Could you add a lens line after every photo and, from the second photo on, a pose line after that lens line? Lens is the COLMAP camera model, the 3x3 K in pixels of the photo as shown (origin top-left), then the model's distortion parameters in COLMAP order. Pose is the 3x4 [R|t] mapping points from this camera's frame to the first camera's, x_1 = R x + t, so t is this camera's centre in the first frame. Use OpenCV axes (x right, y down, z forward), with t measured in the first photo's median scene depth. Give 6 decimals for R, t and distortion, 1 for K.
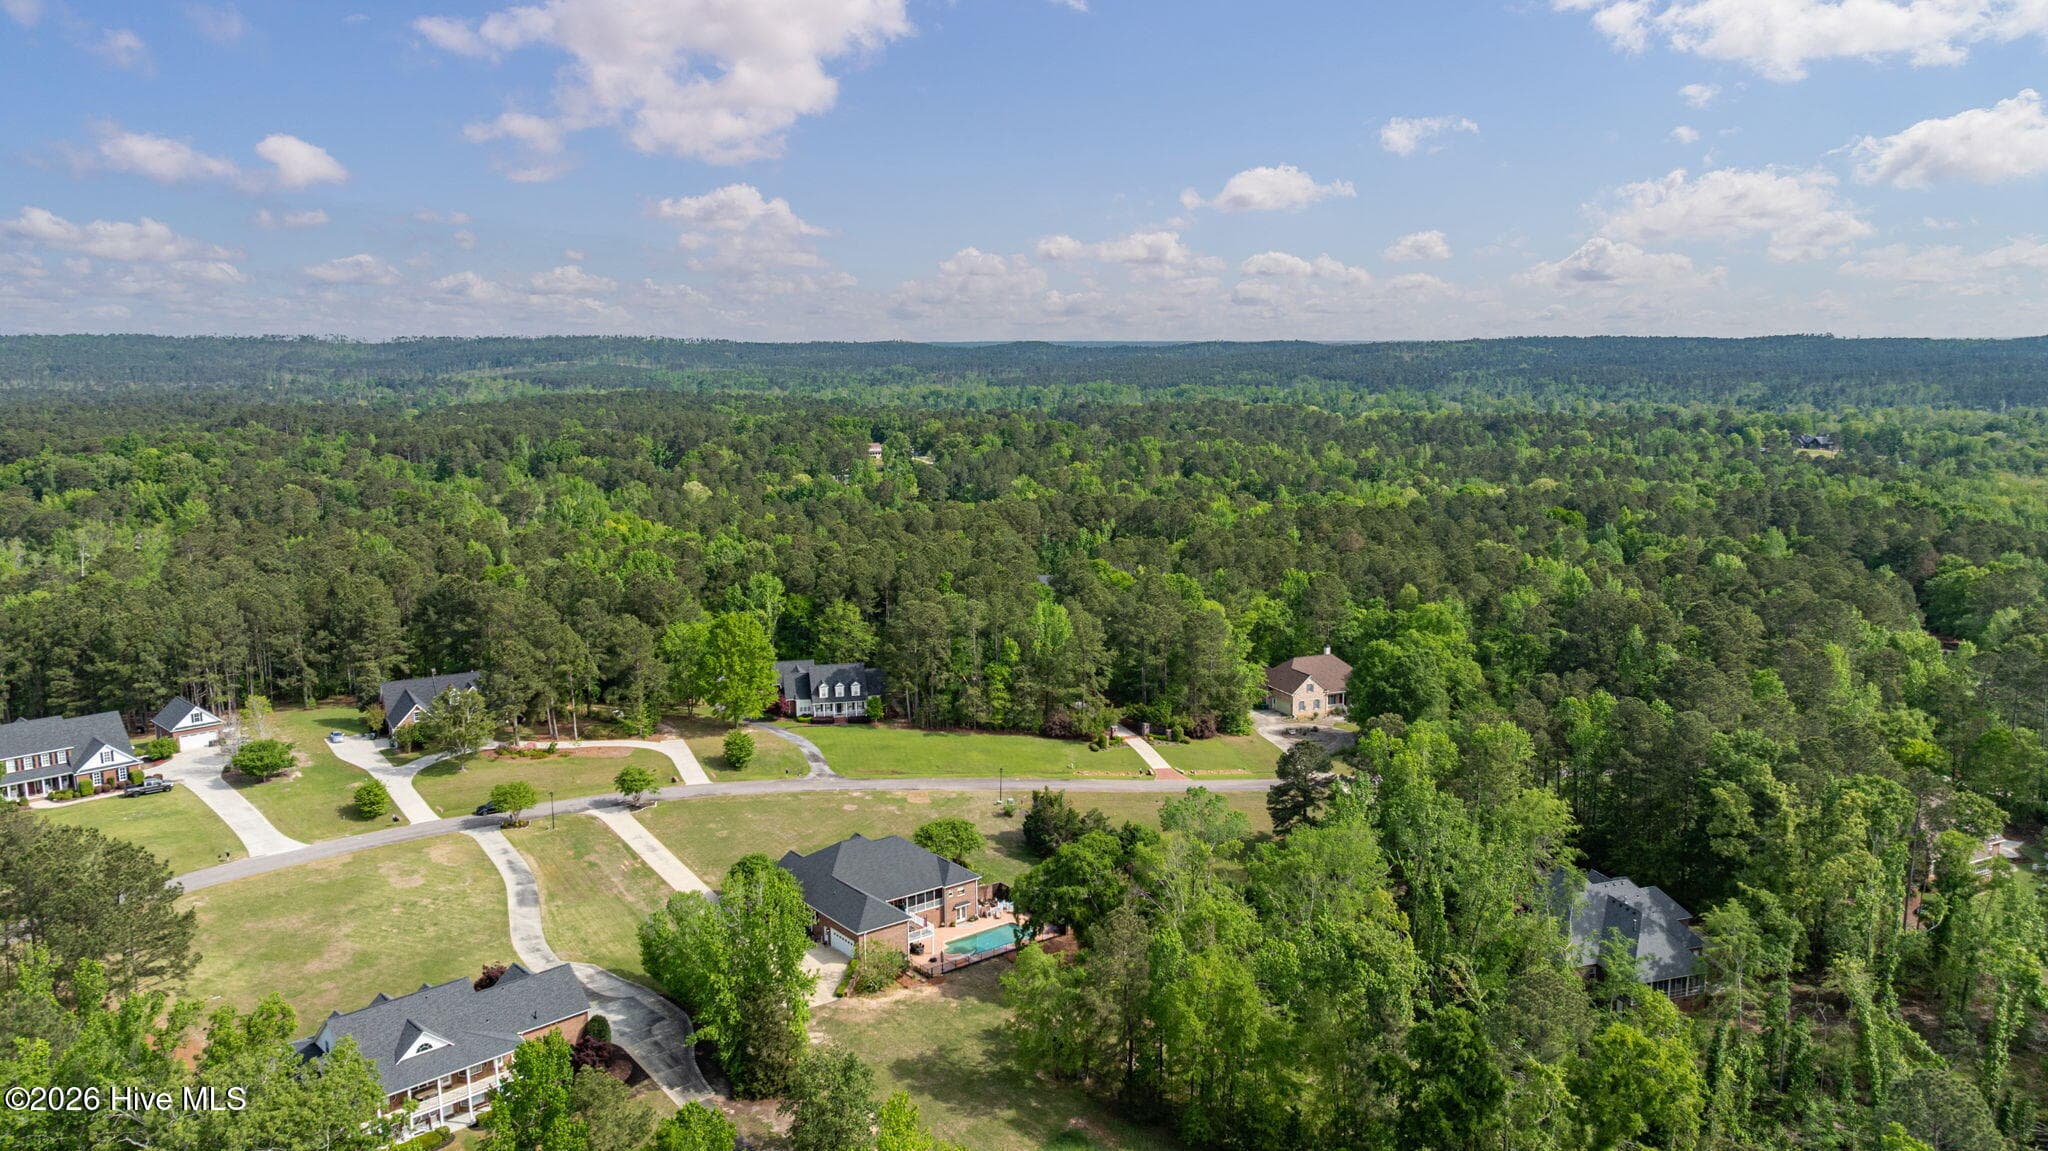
lens RADIAL K [[1499.5, 0, 1024.0], [0, 1499.5, 575.5], [0, 0, 1]] dist [-0.008199, -0.003245]
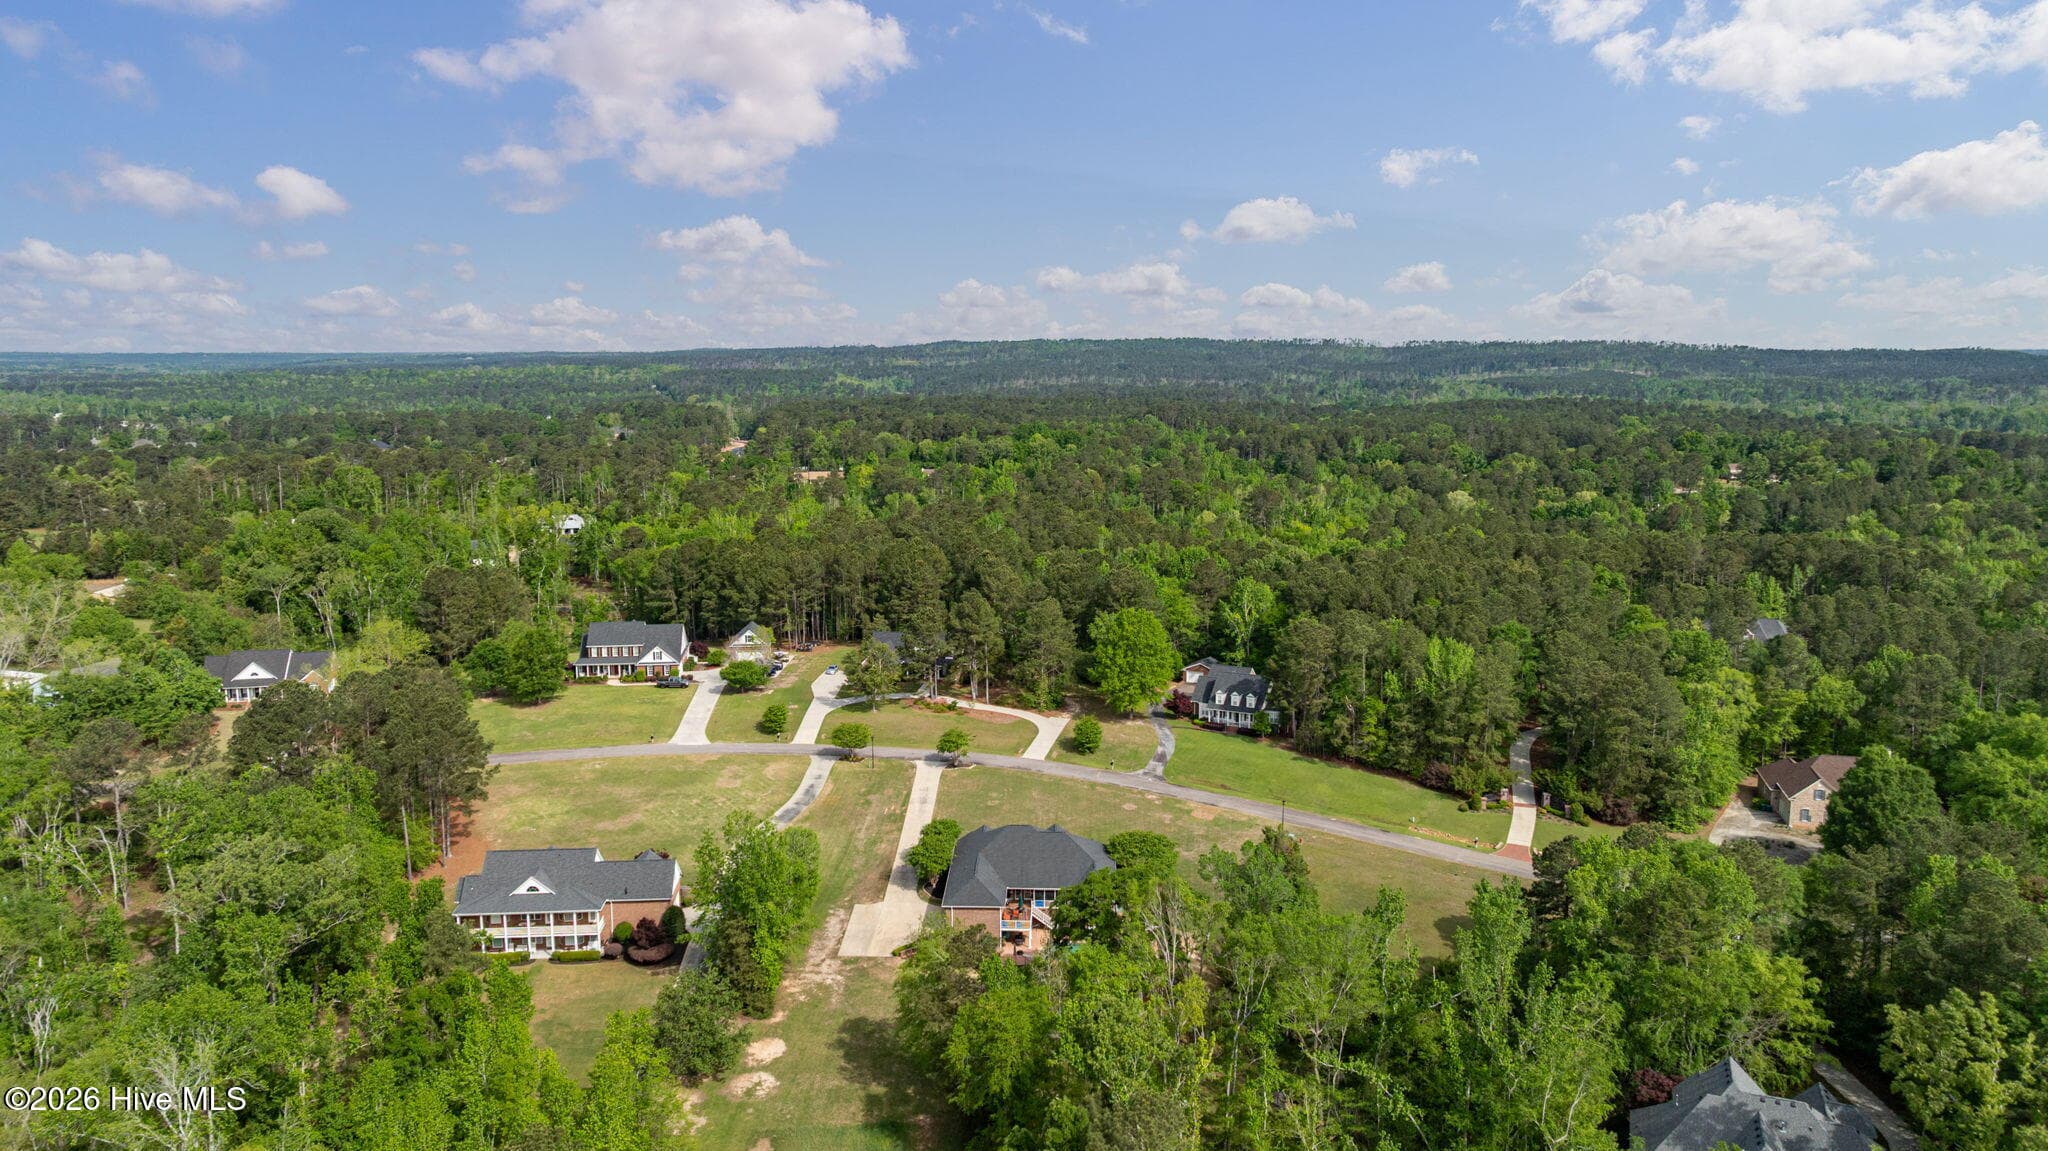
lens RADIAL K [[1499.5, 0, 1024.0], [0, 1499.5, 575.5], [0, 0, 1]] dist [-0.008199, -0.003245]
pose [[0.761270, 0.102221, -0.640327, 0.402084], [-0.103914, 0.993966, 0.035134, -0.026043], [0.640054, 0.039792, 0.767299, 0.141973]]
